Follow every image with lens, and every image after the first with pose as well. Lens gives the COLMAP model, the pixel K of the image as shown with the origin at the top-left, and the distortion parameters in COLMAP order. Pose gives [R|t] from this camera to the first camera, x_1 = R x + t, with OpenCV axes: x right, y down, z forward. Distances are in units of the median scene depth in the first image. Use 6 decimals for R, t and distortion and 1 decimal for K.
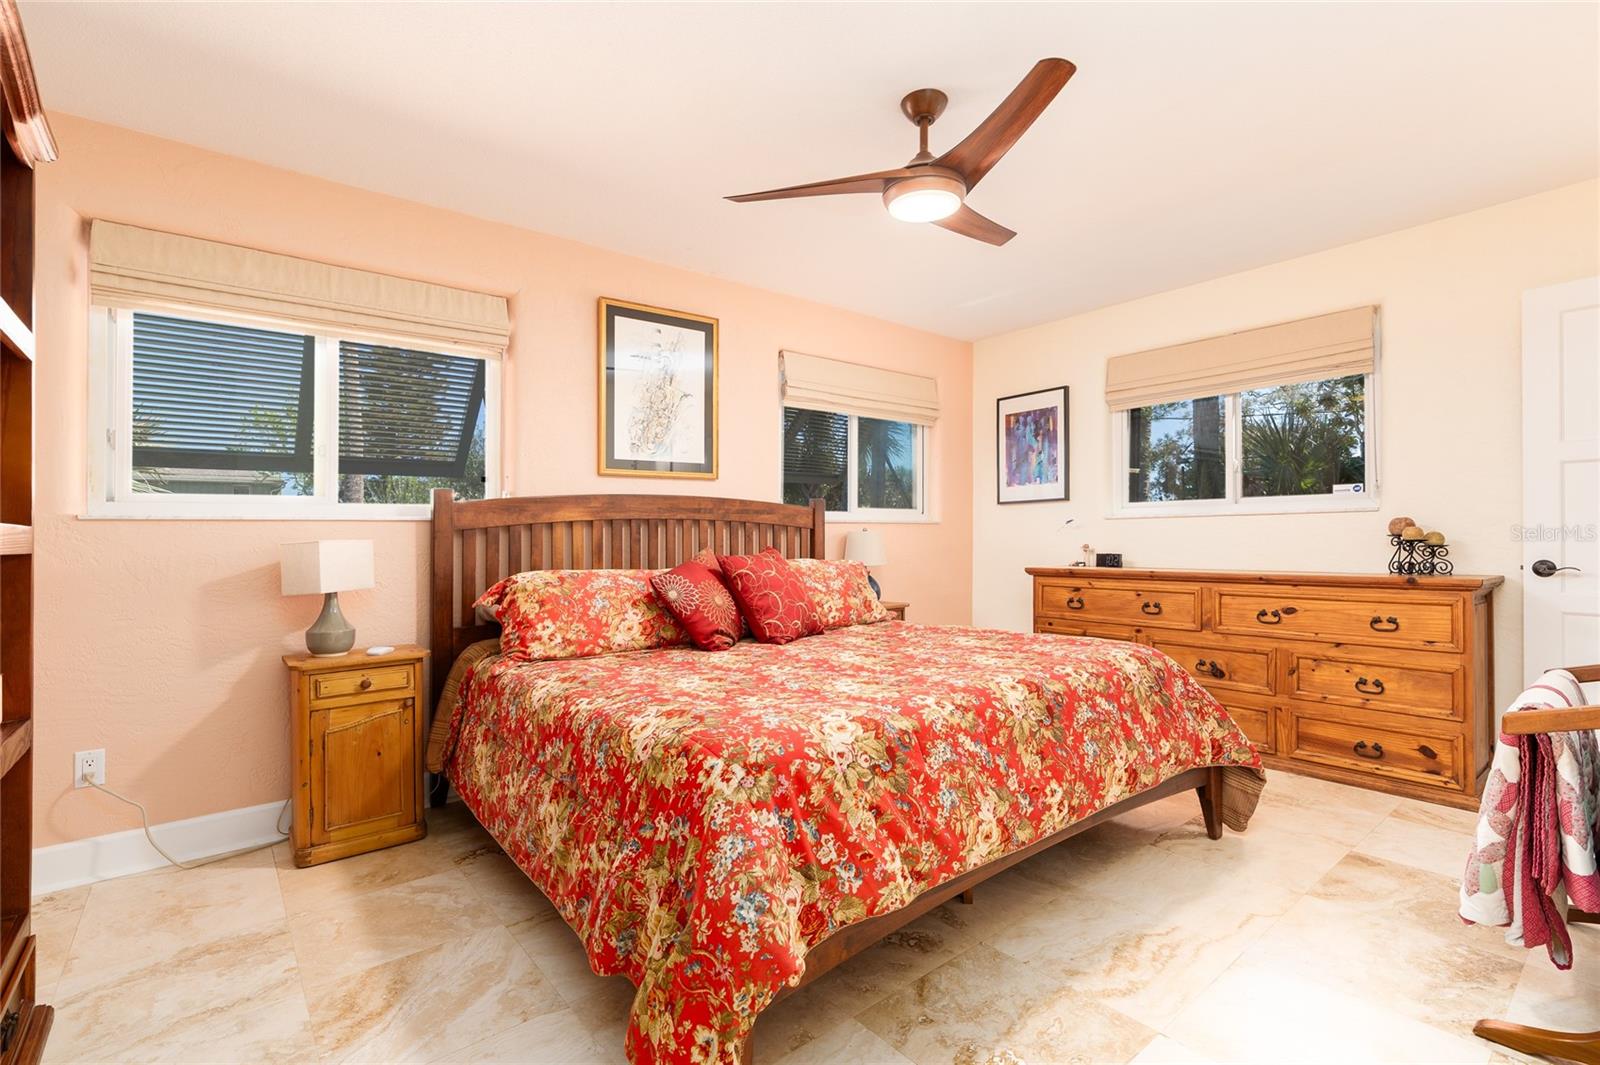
lens RADIAL K [[831.2, 0, 866.4], [0, 831.2, 509.3], [0, 0, 1]] dist [-0.004885, 0.000107]
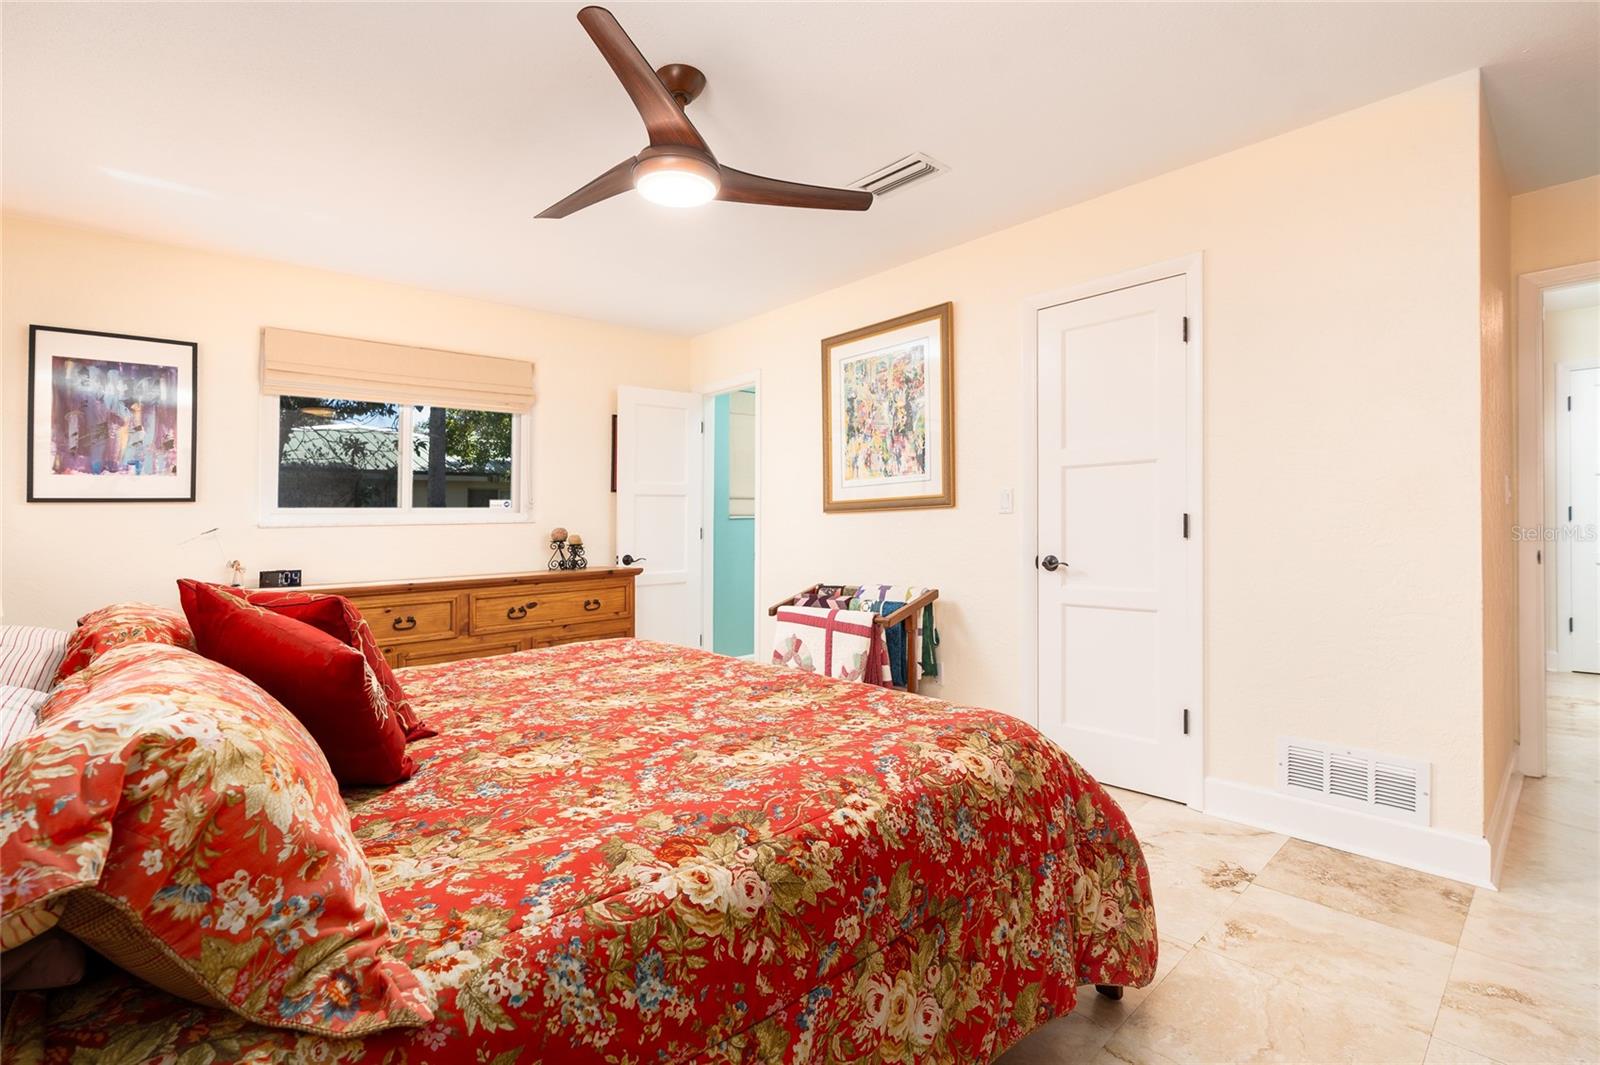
lens RADIAL K [[728.4, 0, 804.6], [0, 728.4, 531.4], [0, 0, 1]] dist [-0.005197, 0.001242]
pose [[-0.065960, 0.001835, 0.997821, -0.512831], [-0.010903, 0.999937, -0.002560, 0.013326], [-0.997763, -0.011048, -0.065936, 0.623742]]
